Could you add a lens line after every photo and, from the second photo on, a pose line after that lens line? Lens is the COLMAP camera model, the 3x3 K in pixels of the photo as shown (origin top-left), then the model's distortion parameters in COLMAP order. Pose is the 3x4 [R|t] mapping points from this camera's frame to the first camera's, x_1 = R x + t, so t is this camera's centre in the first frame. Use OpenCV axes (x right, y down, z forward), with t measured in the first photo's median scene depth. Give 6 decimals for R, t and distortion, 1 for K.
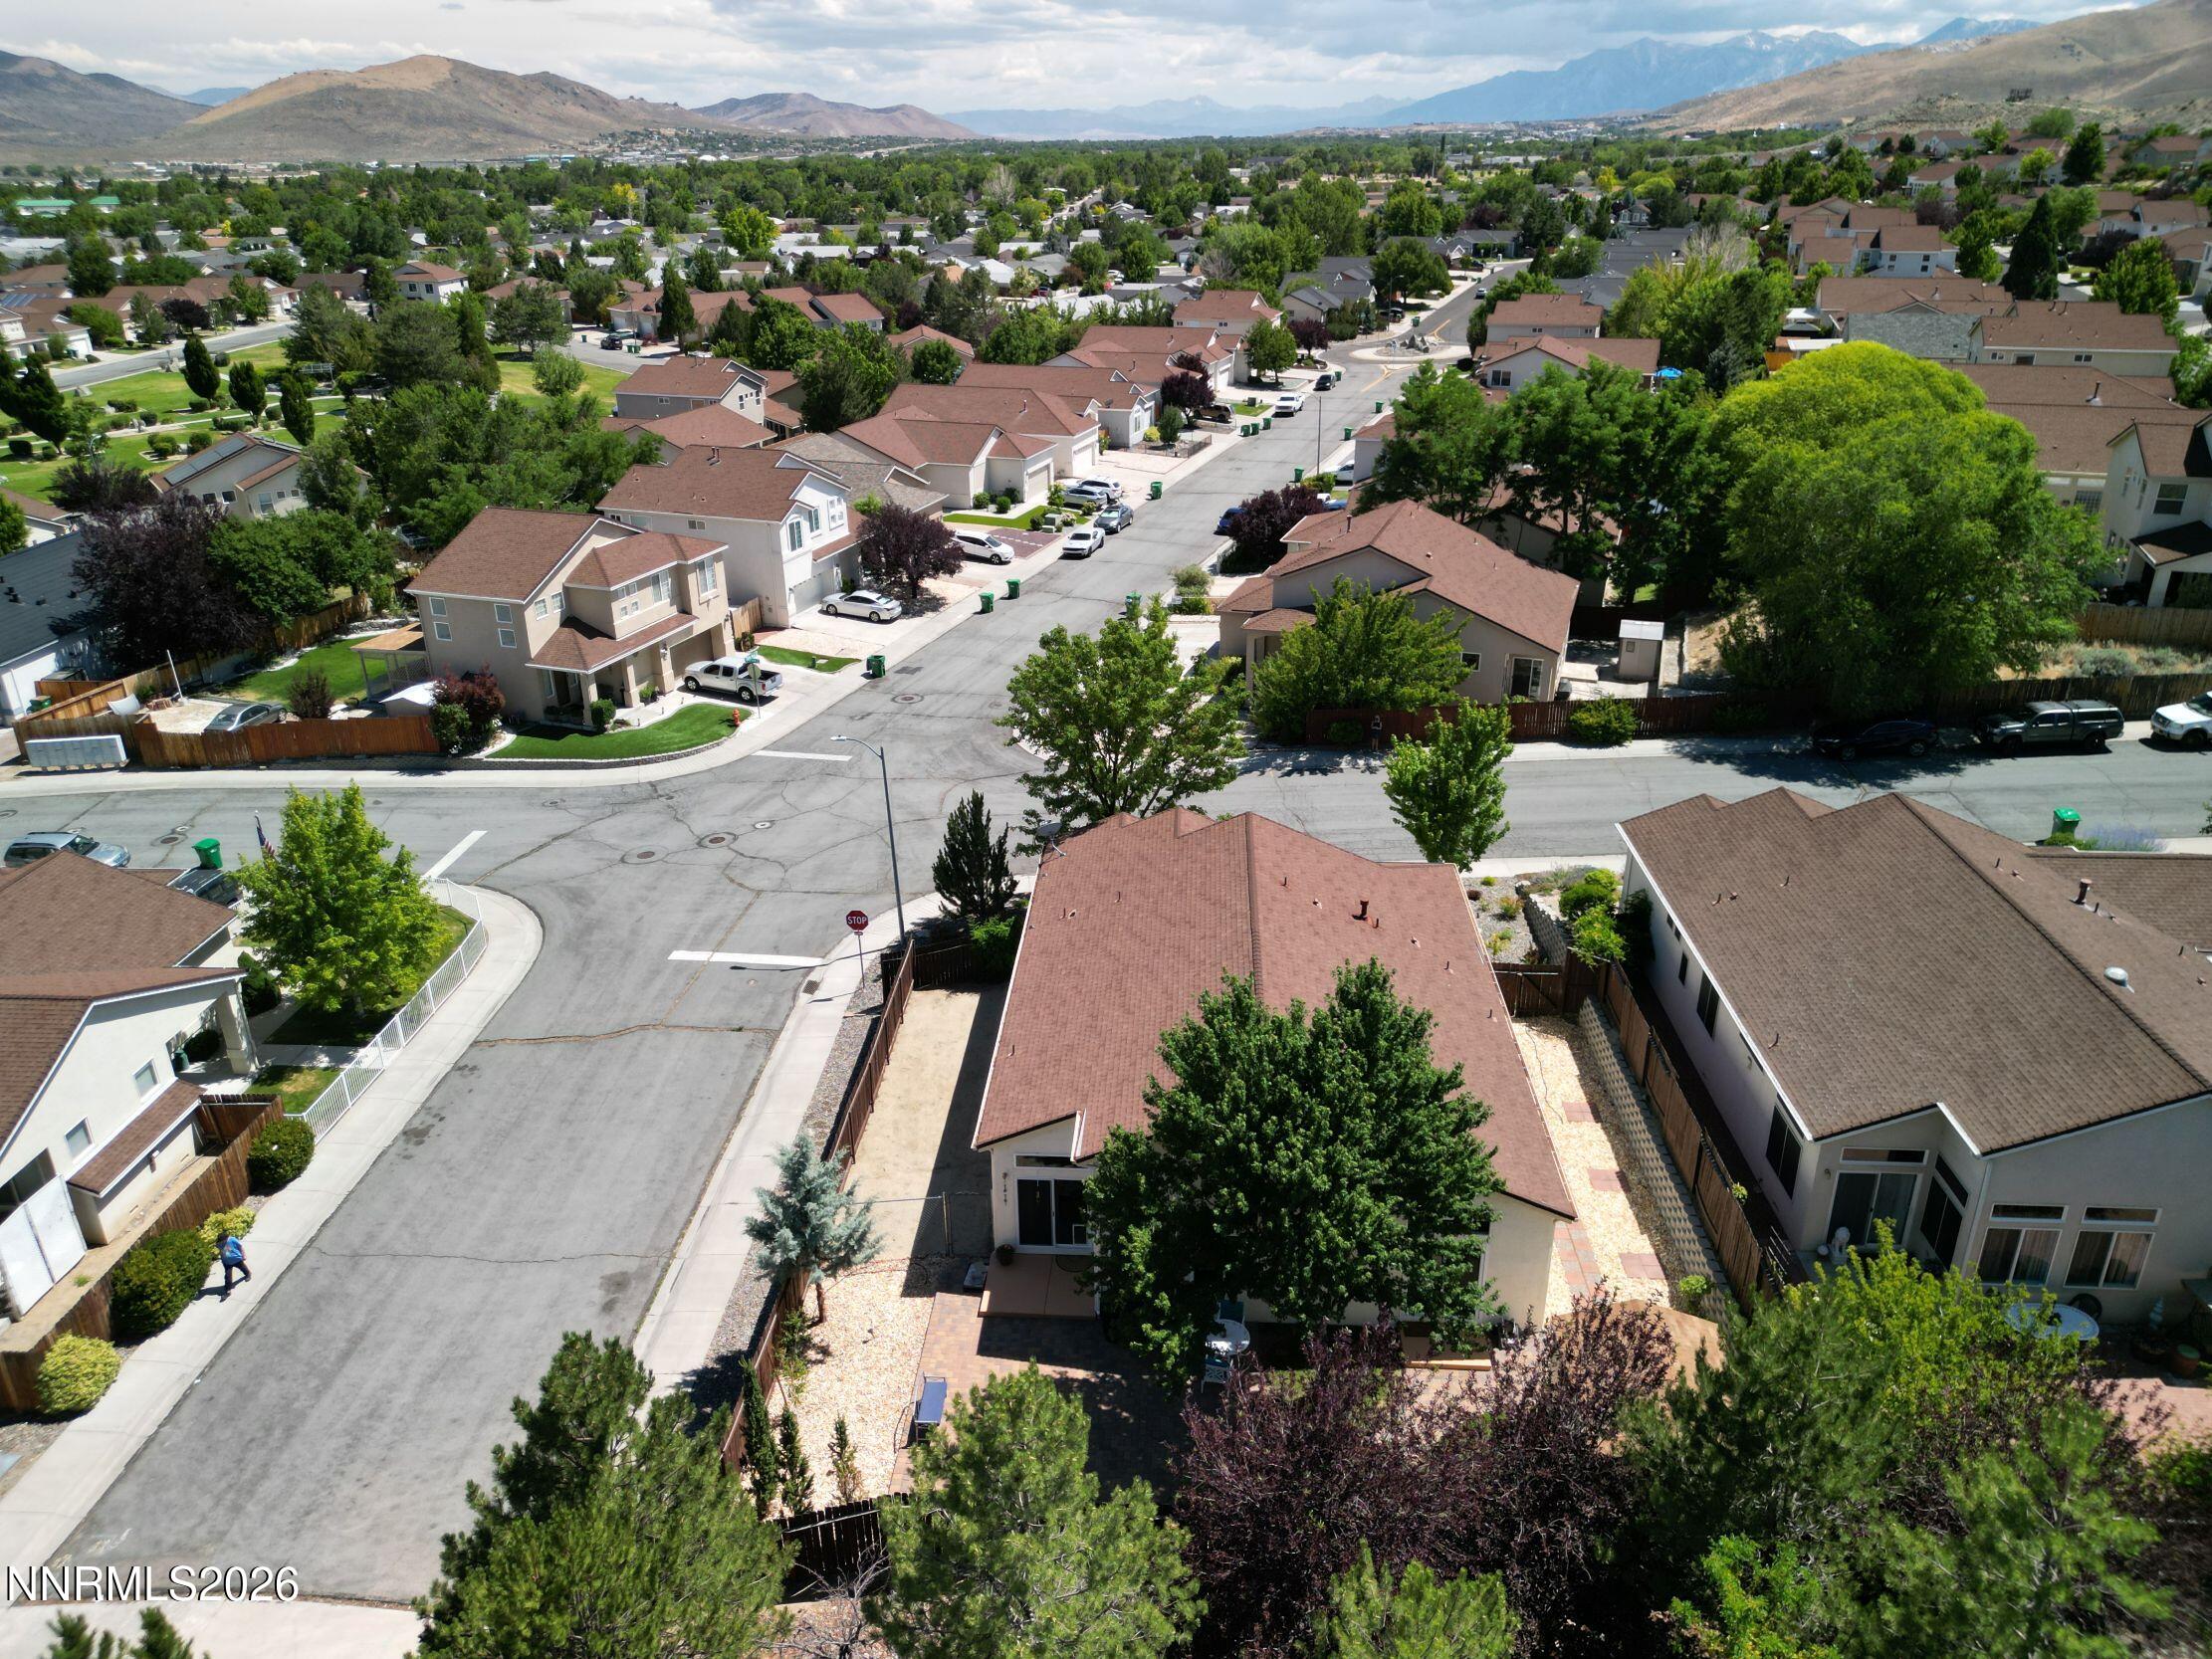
lens RADIAL K [[1545.2, 0, 1087.6], [0, 1545.2, 839.0], [0, 0, 1]] dist [0.053337, -0.045888]
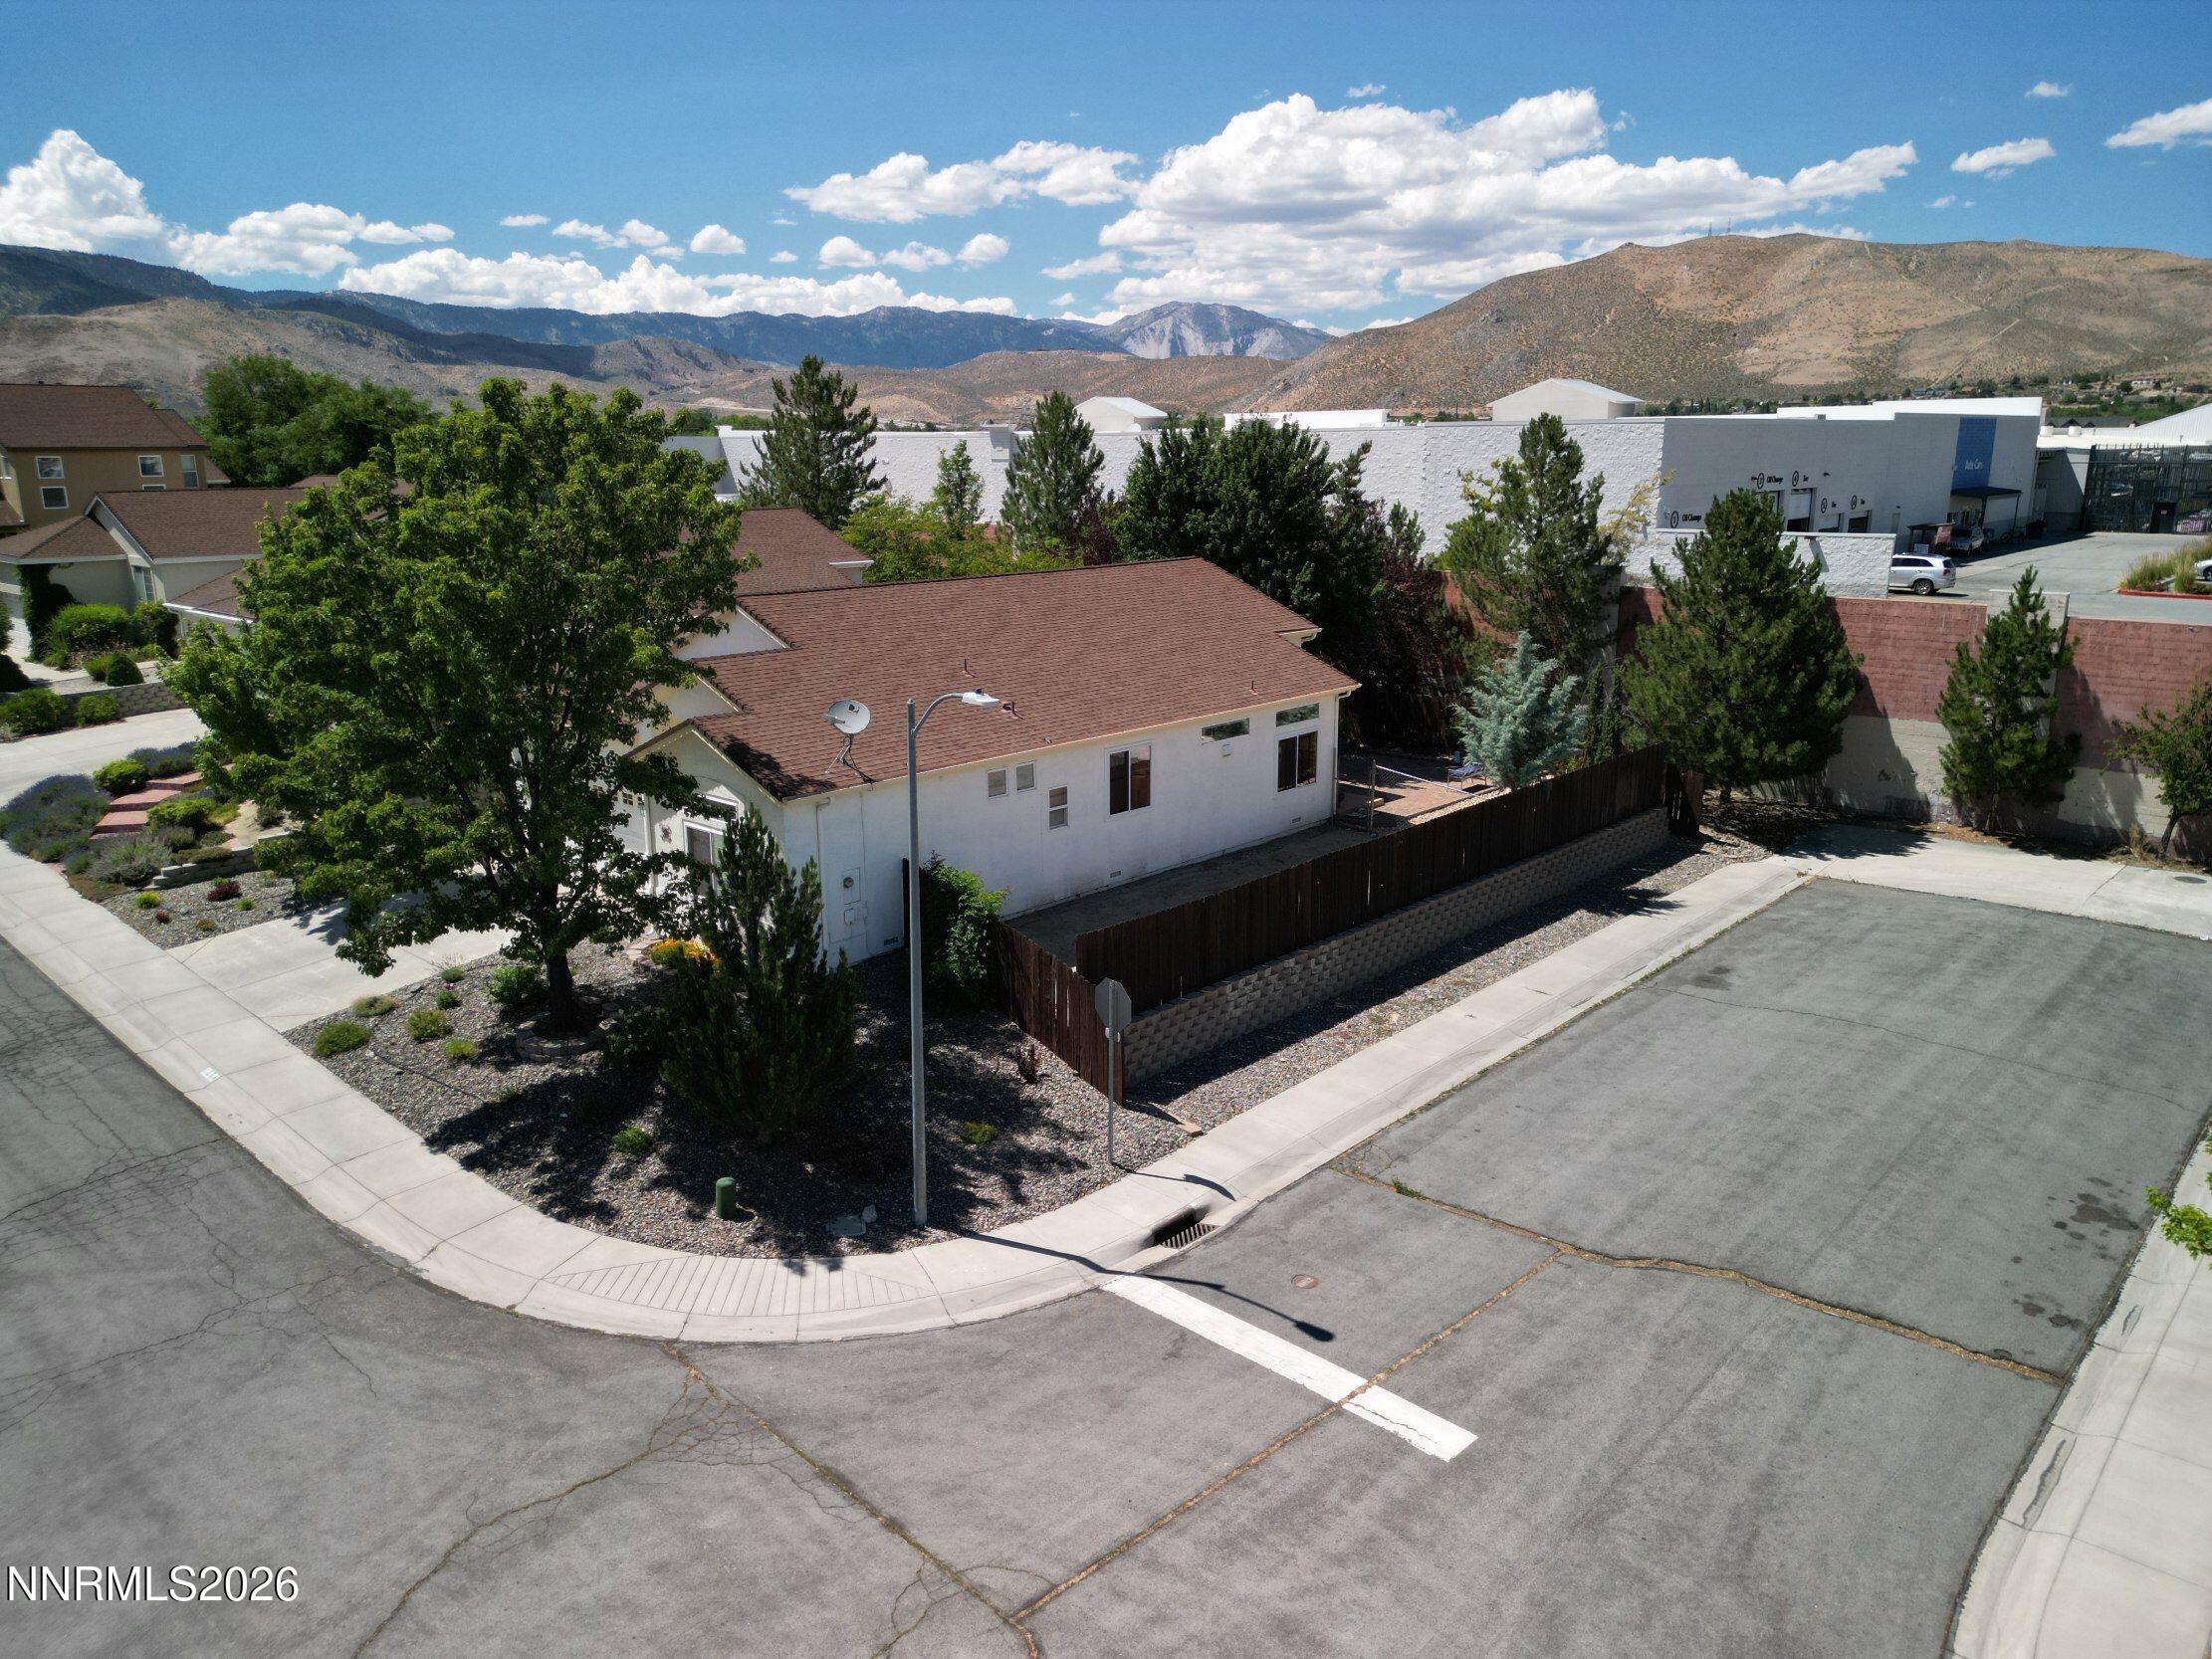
lens RADIAL K [[1545.2, 0, 1087.6], [0, 1545.2, 839.0], [0, 0, 1]] dist [0.053337, -0.045888]
pose [[-0.776563, -0.131409, 0.616182, -0.337223], [0.276230, 0.807984, 0.520441, -0.182222], [-0.566256, 0.574364, -0.591151, 1.009446]]
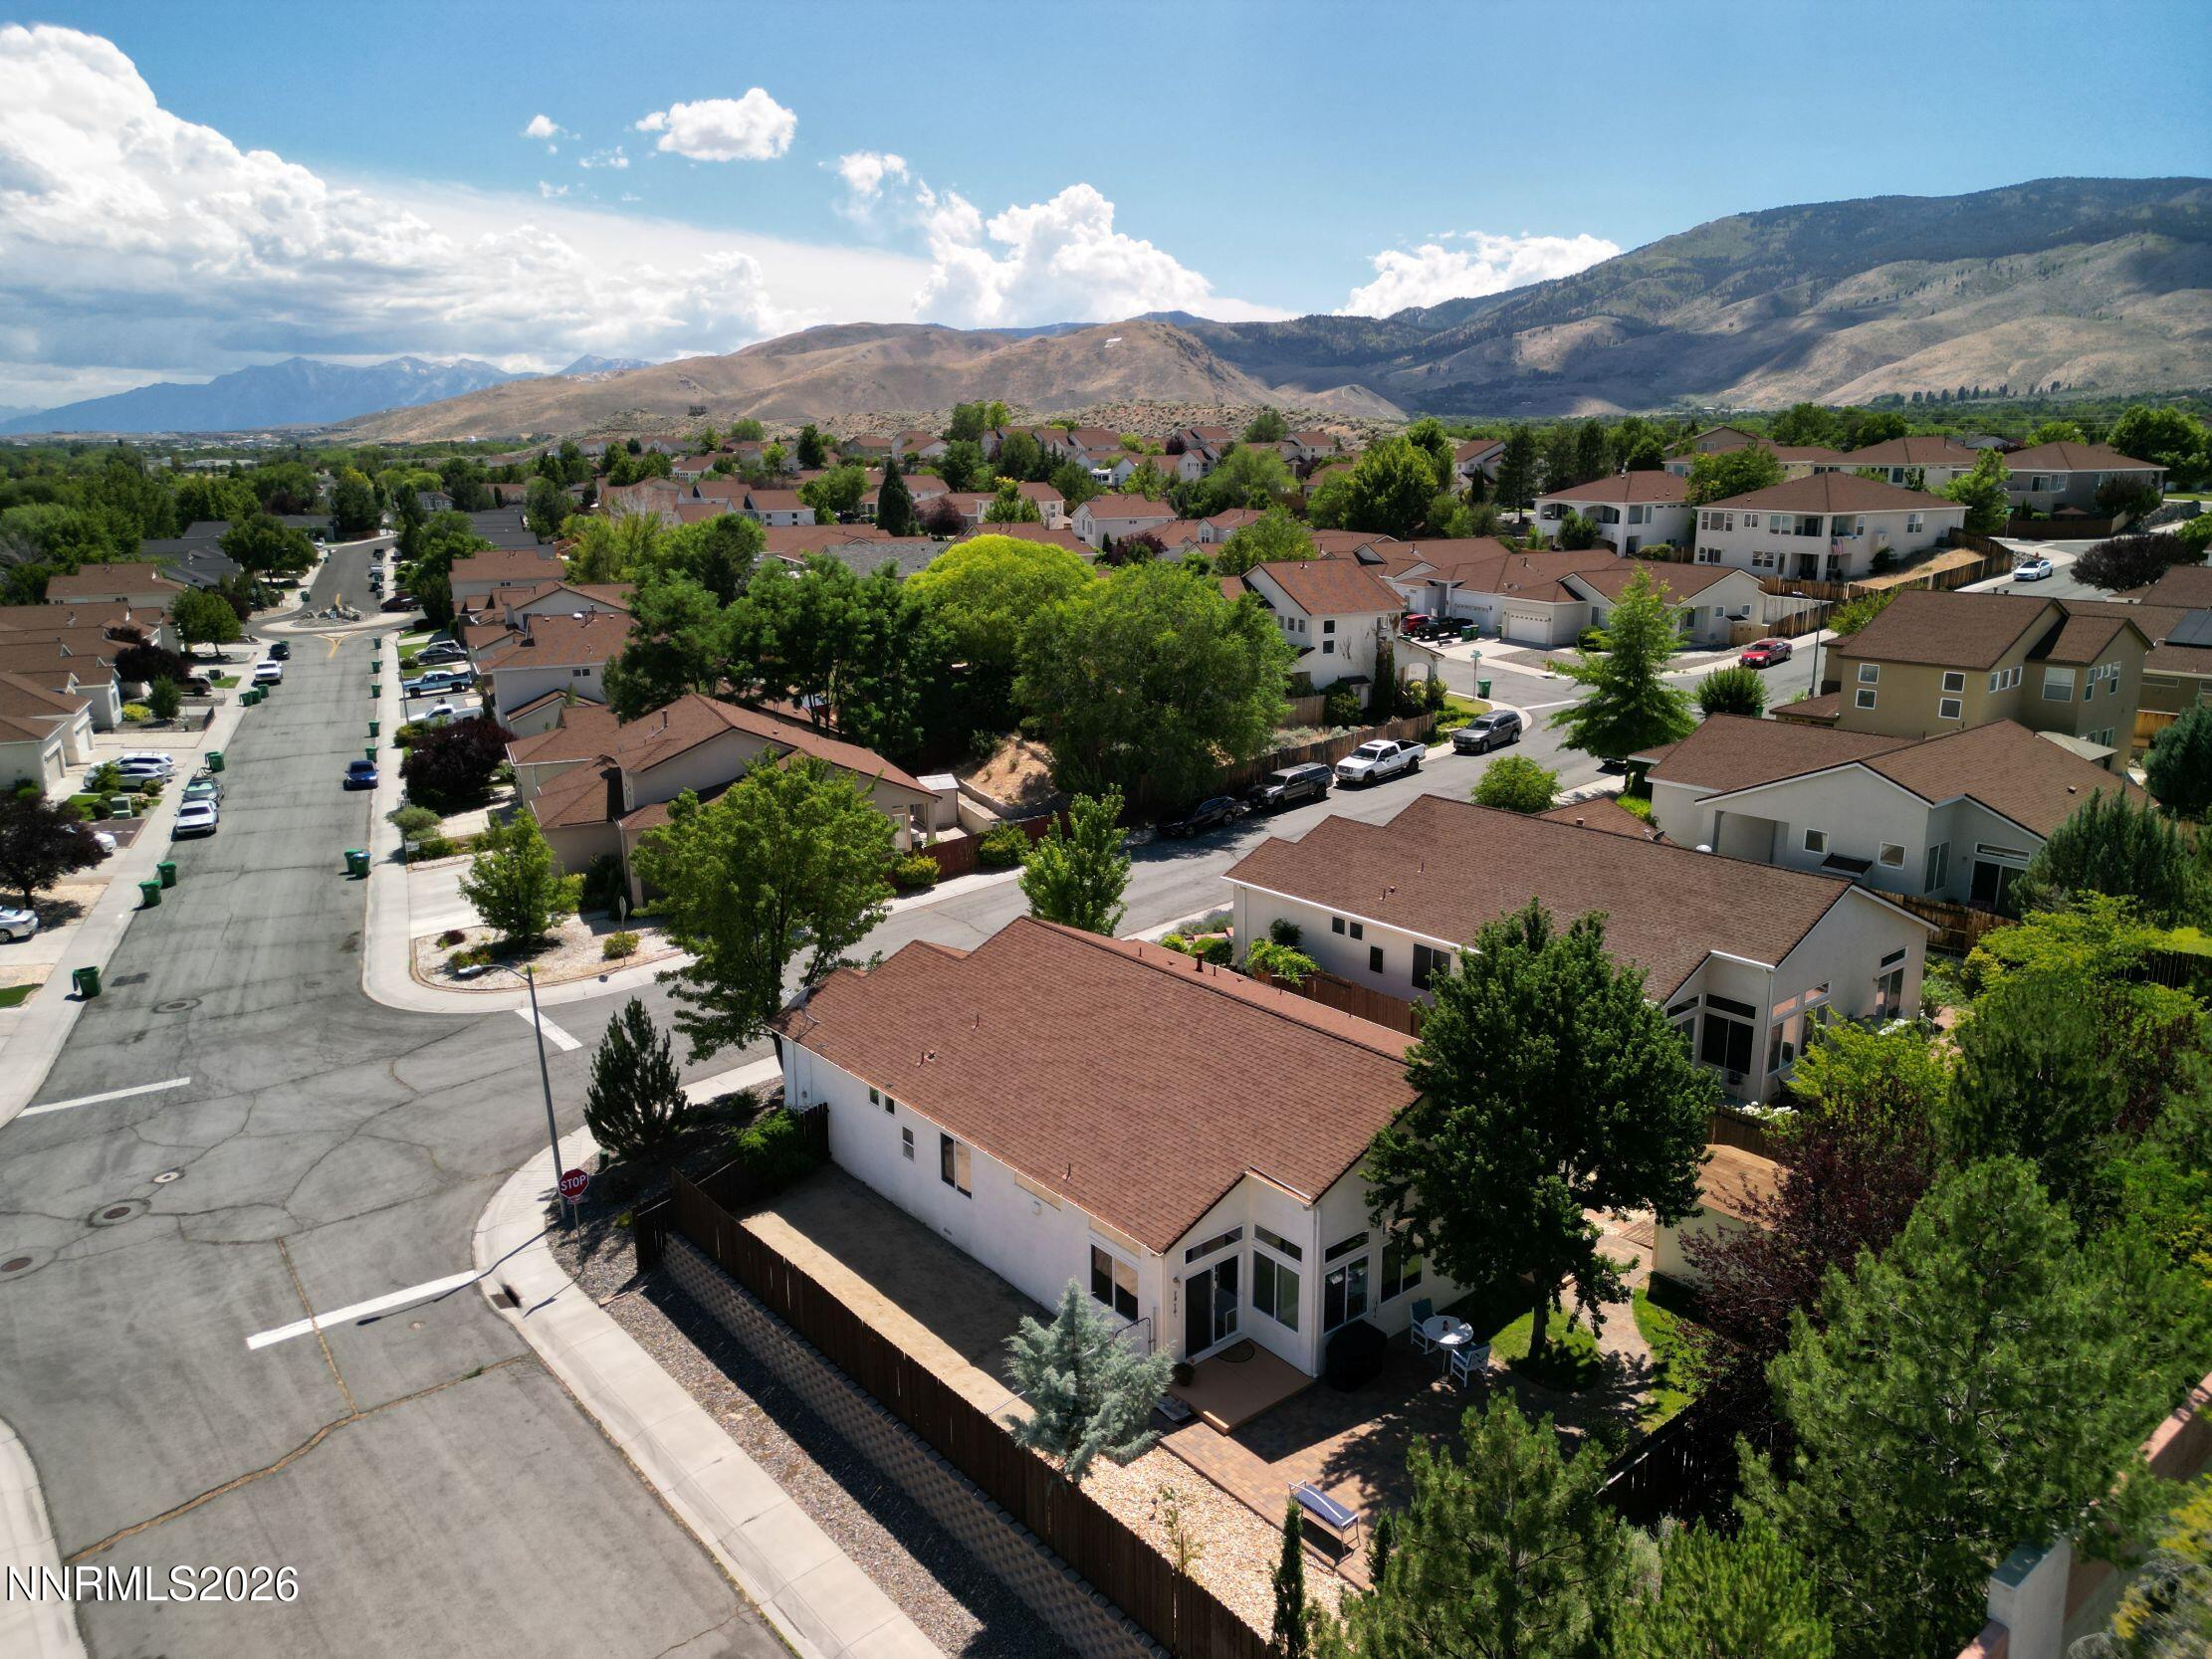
lens RADIAL K [[1545.2, 0, 1087.6], [0, 1545.2, 839.0], [0, 0, 1]] dist [0.053337, -0.045888]
pose [[0.725906, -0.164474, 0.667839, -0.371343], [0.280042, 0.957536, -0.068571, 0.010380], [-0.628202, 0.236799, 0.741140, 0.170161]]
